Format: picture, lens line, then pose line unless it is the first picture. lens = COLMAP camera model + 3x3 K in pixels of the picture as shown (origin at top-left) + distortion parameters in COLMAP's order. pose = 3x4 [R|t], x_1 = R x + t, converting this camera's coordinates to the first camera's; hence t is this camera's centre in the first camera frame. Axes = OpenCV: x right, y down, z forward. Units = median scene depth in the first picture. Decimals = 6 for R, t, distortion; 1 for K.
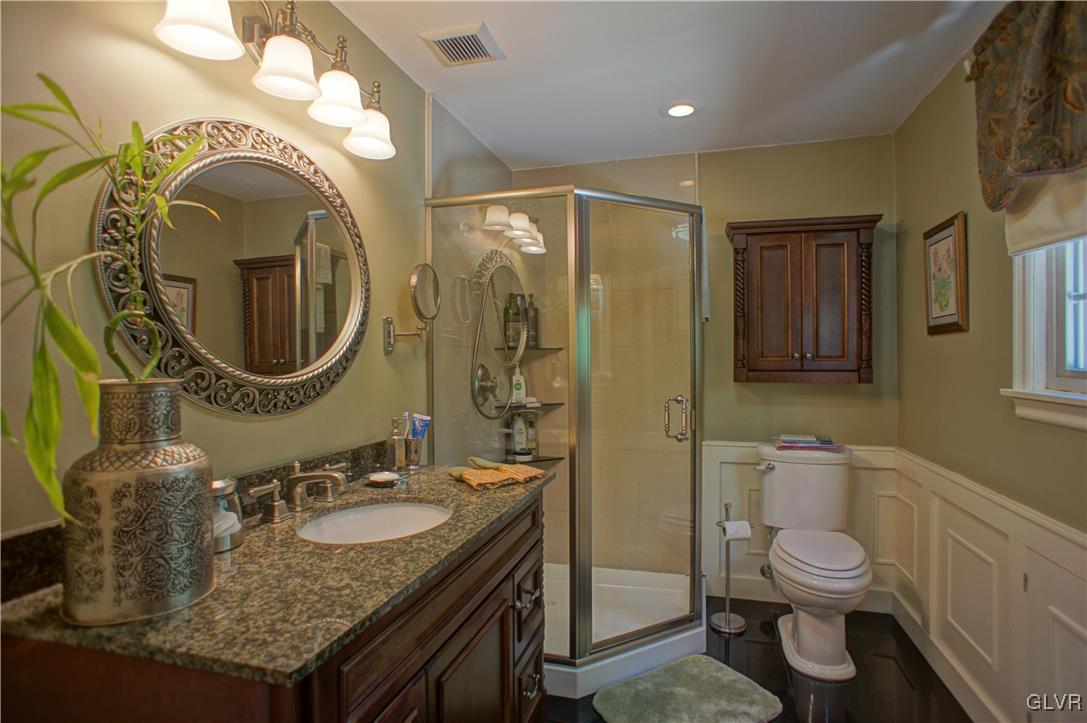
lens RADIAL K [[608.5, 0, 541.0], [0, 608.5, 354.0], [0, 0, 1]] dist [-0.059887, 0.035044]
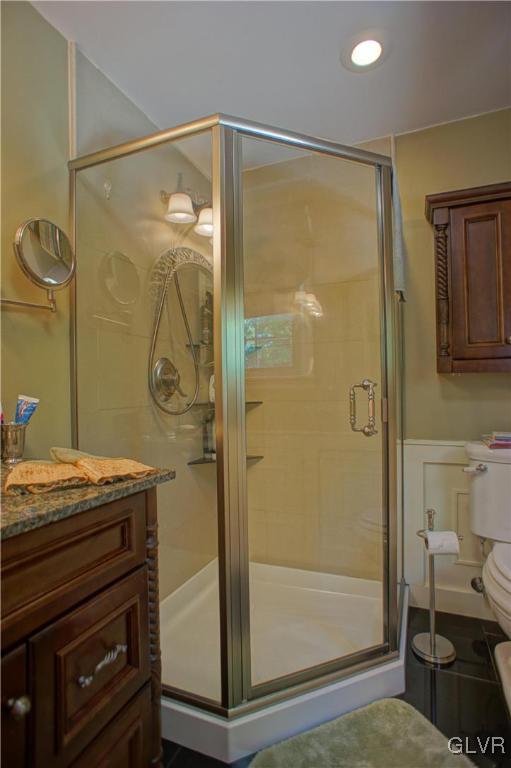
lens RADIAL K [[429.9, 0, 247.8], [0, 429.9, 382.8], [0, 0, 1]] dist [-0.059887, 0.035044]
pose [[0.992626, -0.010827, -0.120732, 0.125401], [0.009519, 0.999890, -0.011405, 0.070883], [0.120842, 0.010172, 0.992620, 0.366794]]
